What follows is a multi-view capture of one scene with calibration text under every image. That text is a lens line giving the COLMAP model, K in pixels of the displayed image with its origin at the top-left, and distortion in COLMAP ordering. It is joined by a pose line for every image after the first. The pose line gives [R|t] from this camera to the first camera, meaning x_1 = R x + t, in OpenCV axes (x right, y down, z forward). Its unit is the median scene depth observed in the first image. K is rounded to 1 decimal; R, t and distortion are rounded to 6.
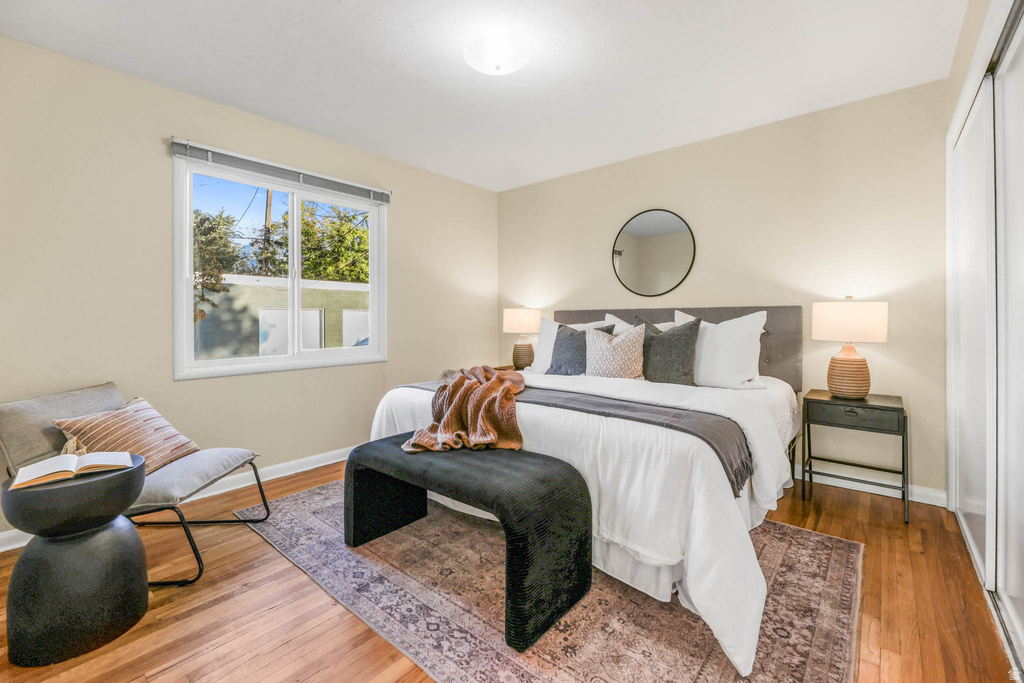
lens RADIAL K [[431.8, 0, 525.1], [0, 431.8, 317.6], [0, 0, 1]] dist [-0.002313, -0.000205]
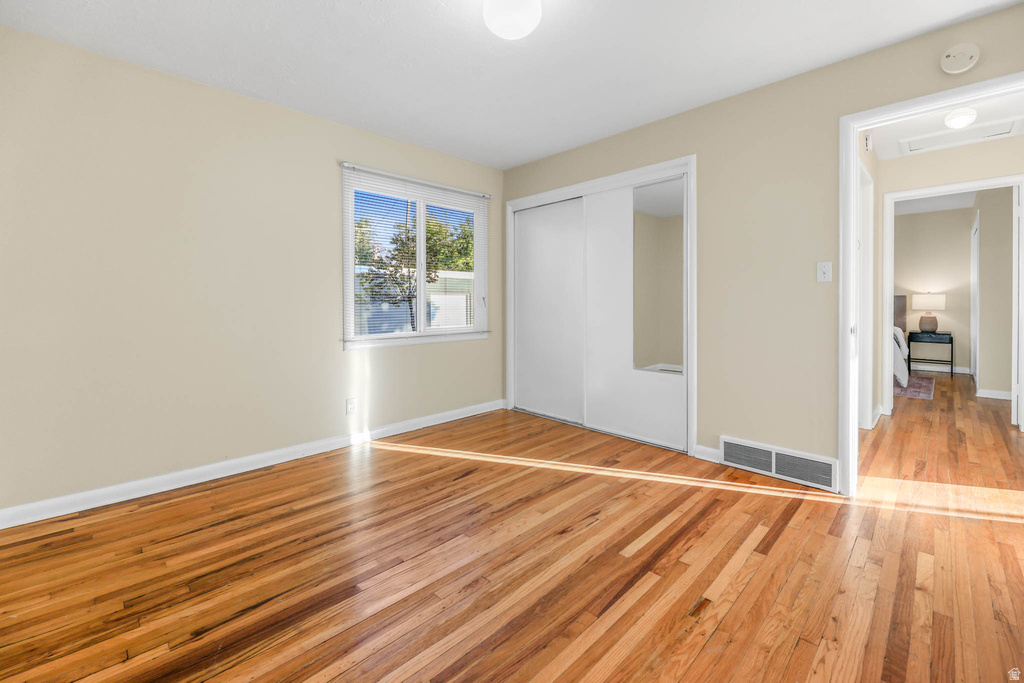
lens RADIAL K [[430.6, 0, 514.6], [0, 430.6, 306.6], [0, 0, 1]] dist [-0.001227, -0.000747]
pose [[0.995385, 0.000875, -0.095957, -1.445366], [0.000364, 0.999917, 0.012889, 0.002537], [0.095960, -0.012864, 0.995302, -1.767951]]
